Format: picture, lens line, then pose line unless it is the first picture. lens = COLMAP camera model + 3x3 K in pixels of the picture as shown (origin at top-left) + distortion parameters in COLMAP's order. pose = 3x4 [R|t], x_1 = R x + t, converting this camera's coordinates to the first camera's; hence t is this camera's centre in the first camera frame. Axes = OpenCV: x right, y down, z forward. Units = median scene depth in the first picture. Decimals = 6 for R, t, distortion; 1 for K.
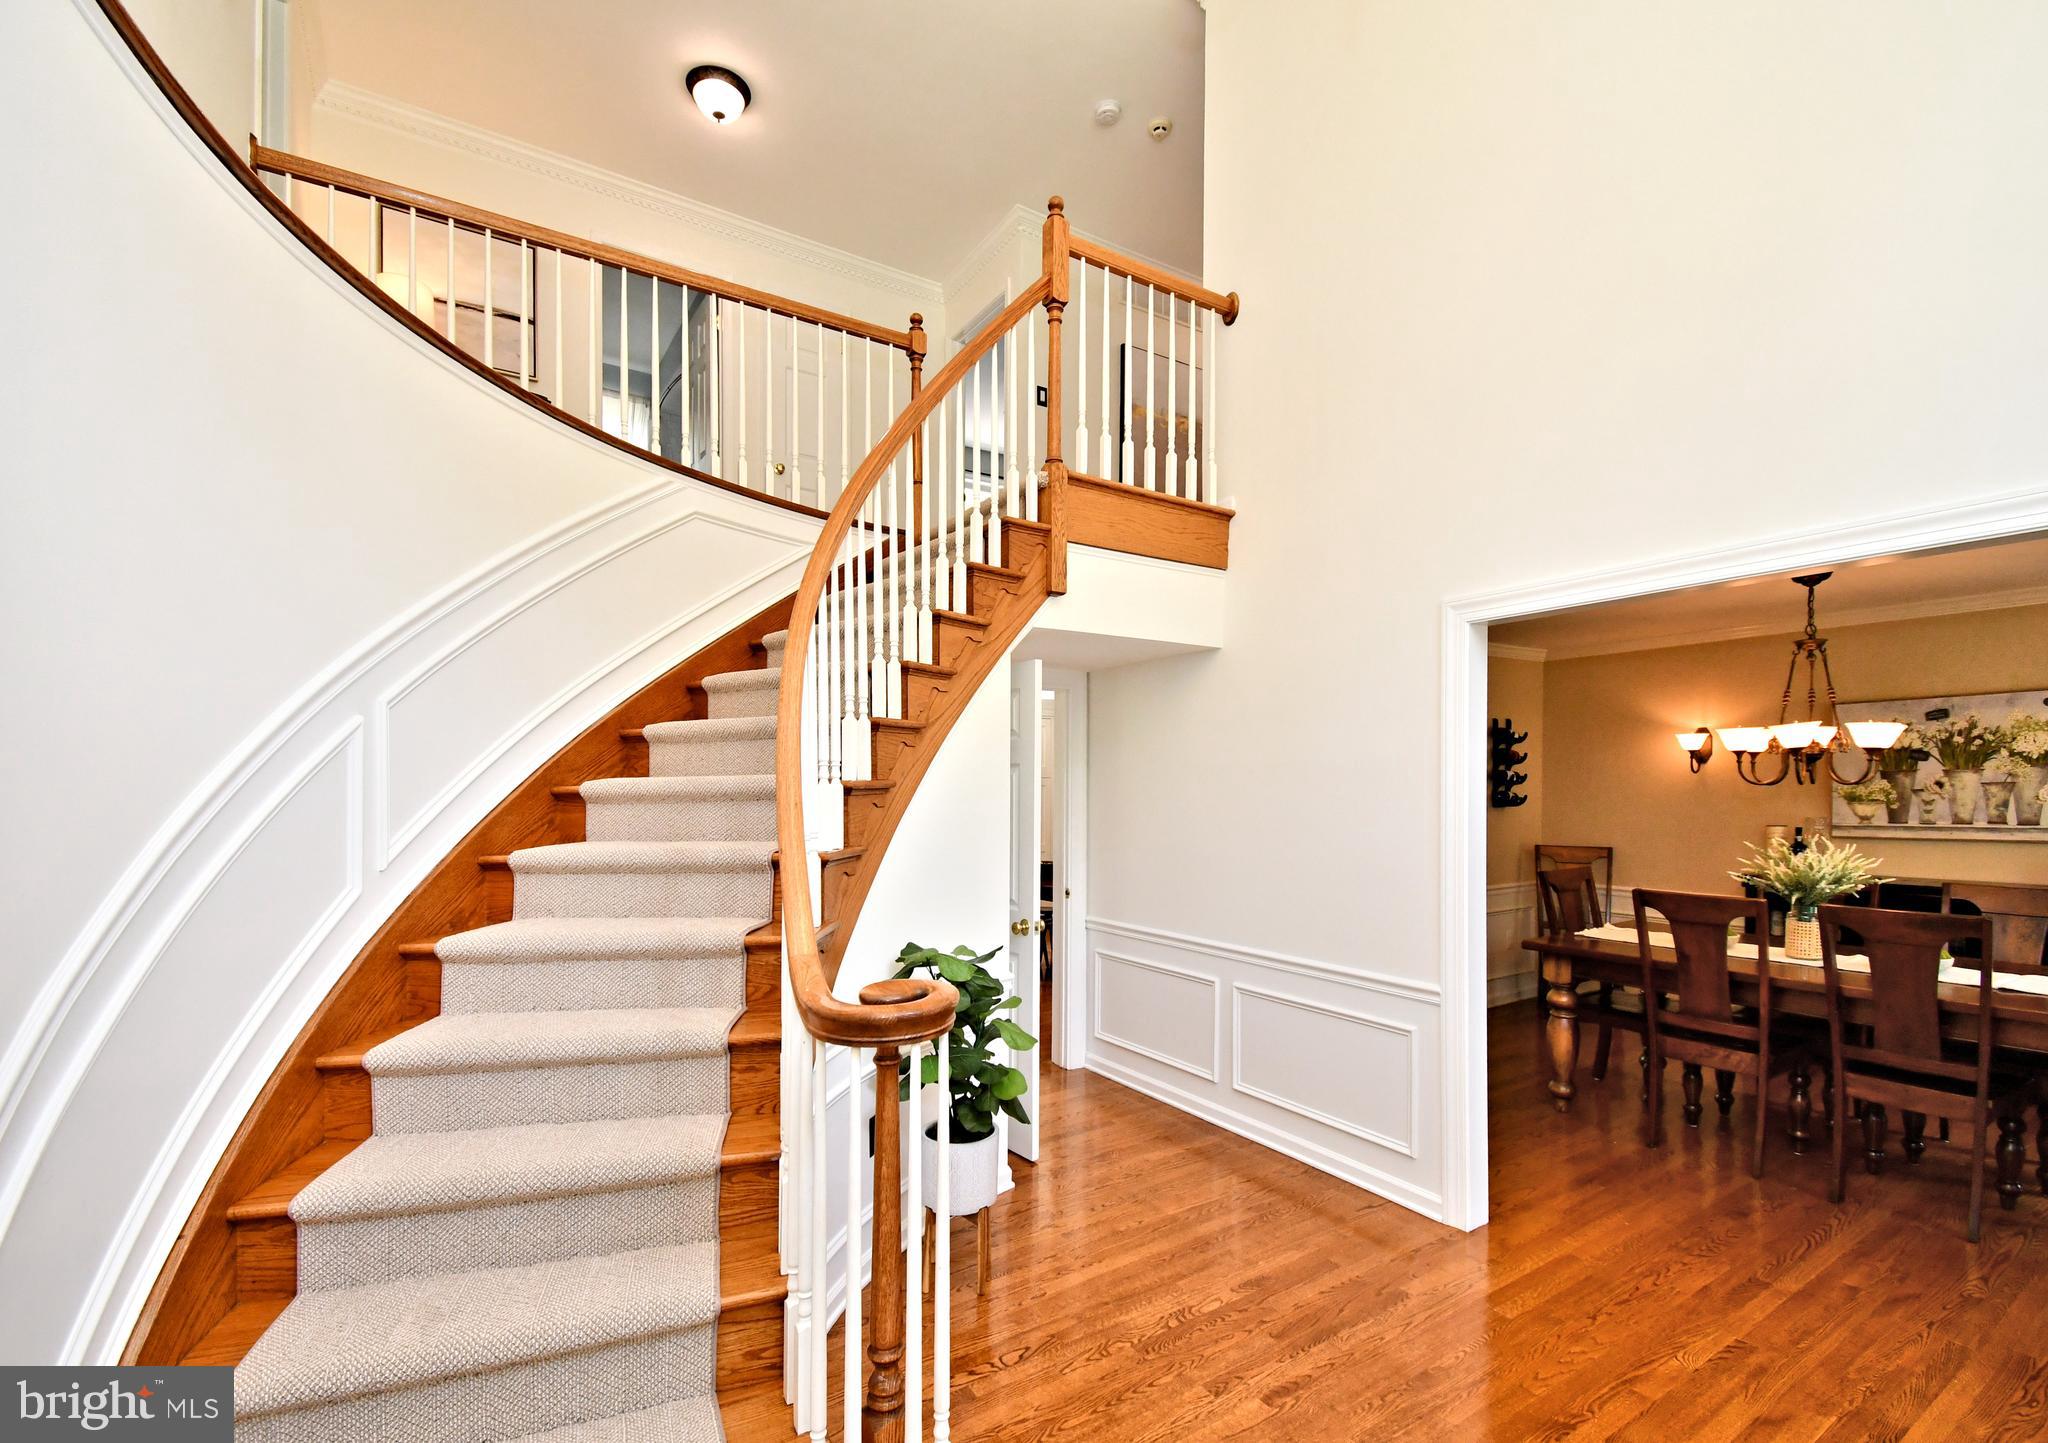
lens RADIAL K [[903.2, 0, 1025.3], [0, 903.2, 789.4], [0, 0, 1]] dist [0.026875, -0.005497]
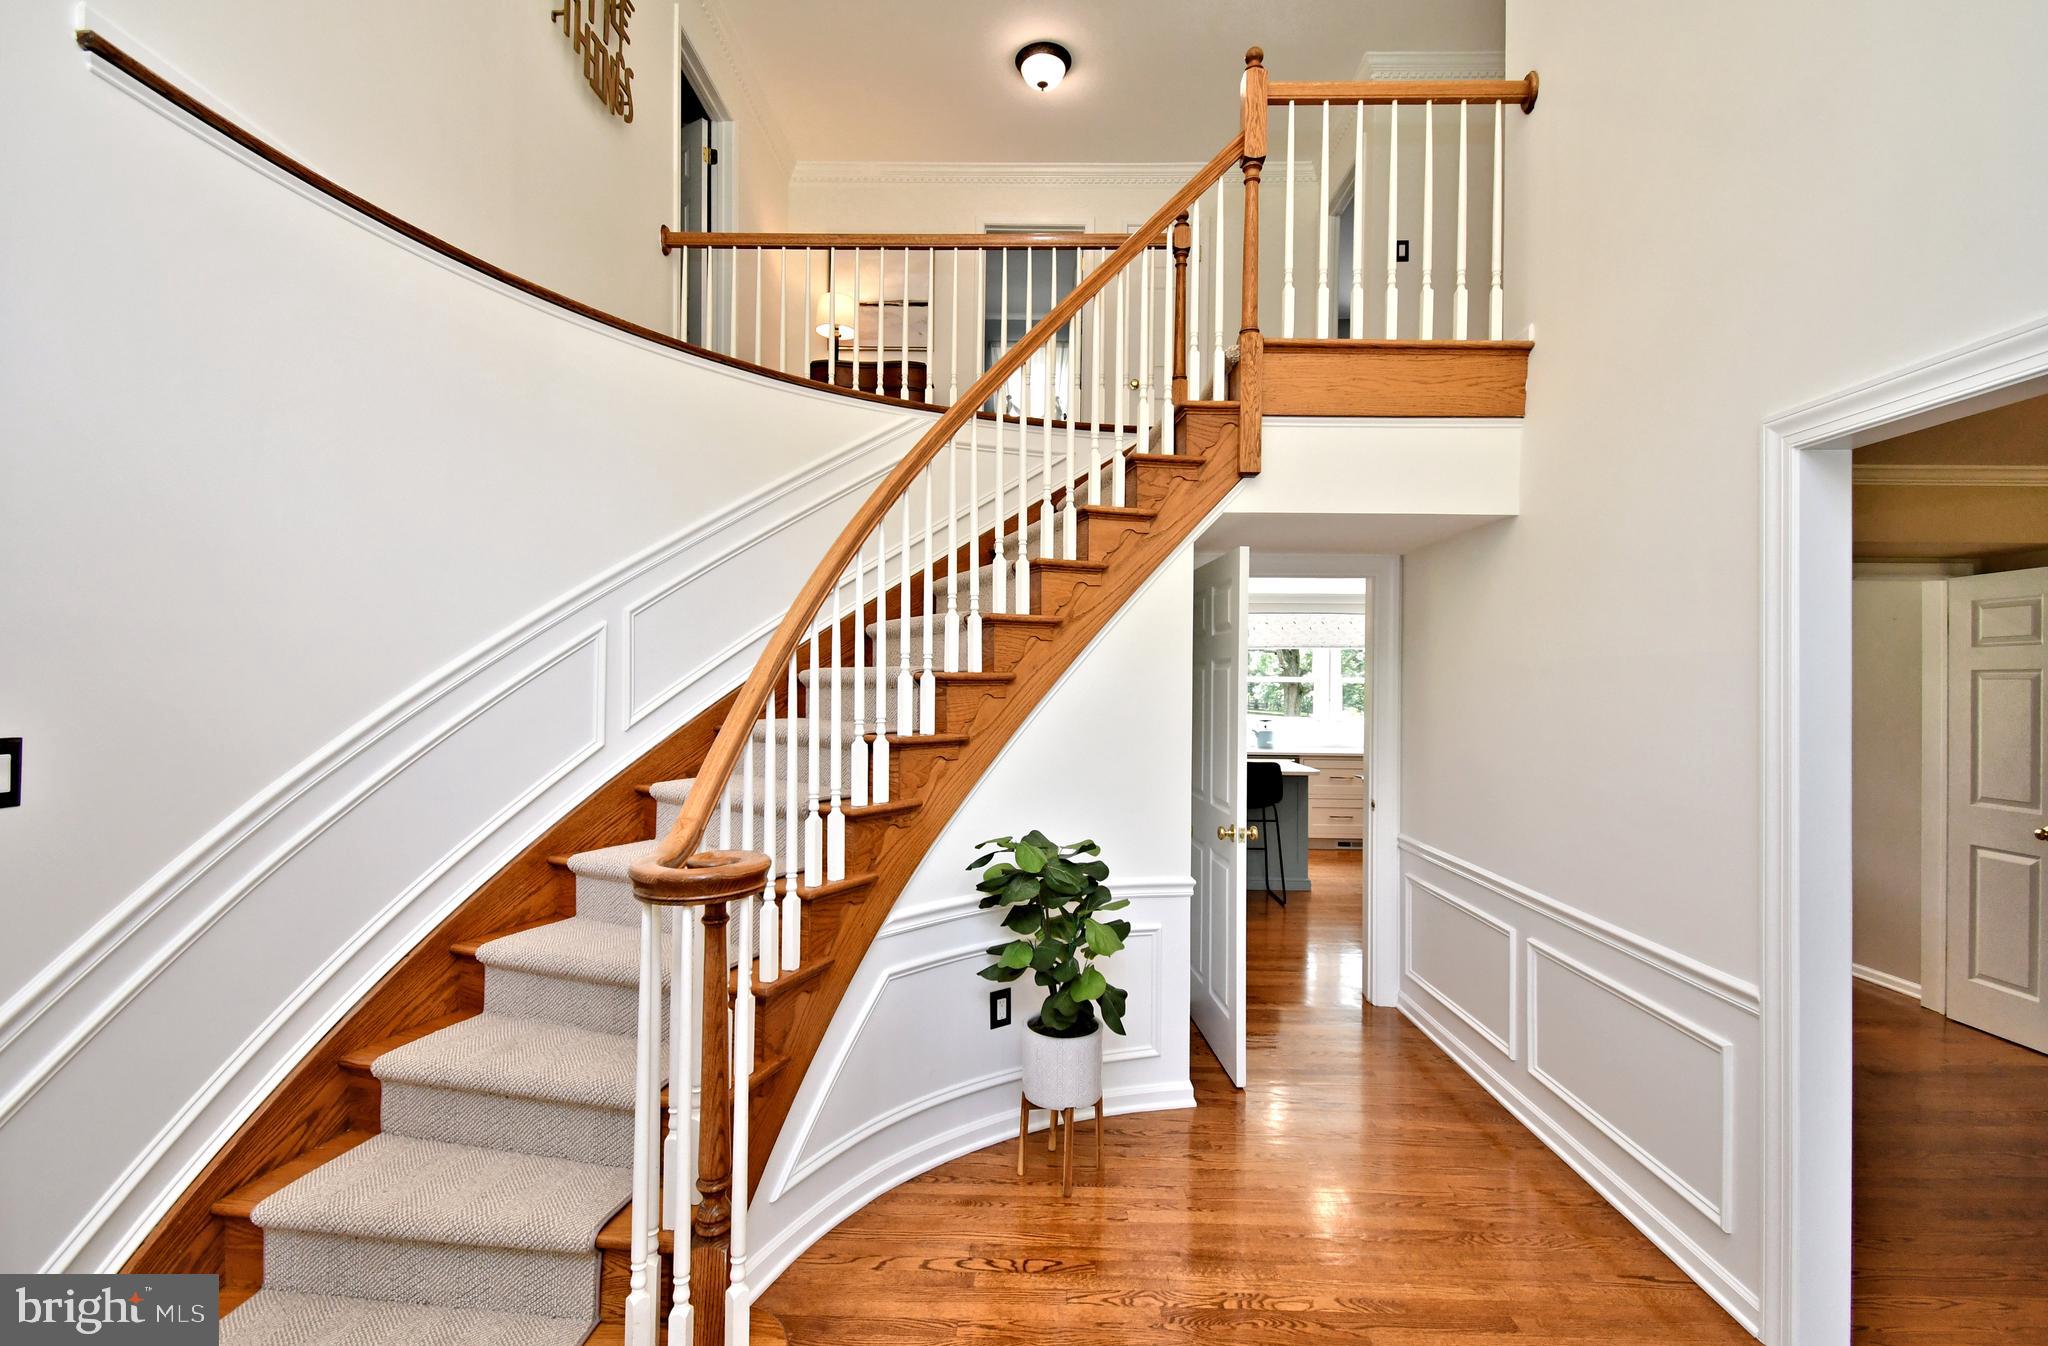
lens RADIAL K [[862.4, 0, 1024.0], [0, 862.4, 673.0], [0, 0, 1]] dist [0.033171, -0.020045]
pose [[0.831224, 0.012462, -0.555797, 0.339704], [-0.019889, 0.999775, -0.007328, -0.002866], [0.555581, 0.017145, 0.831285, 0.143726]]
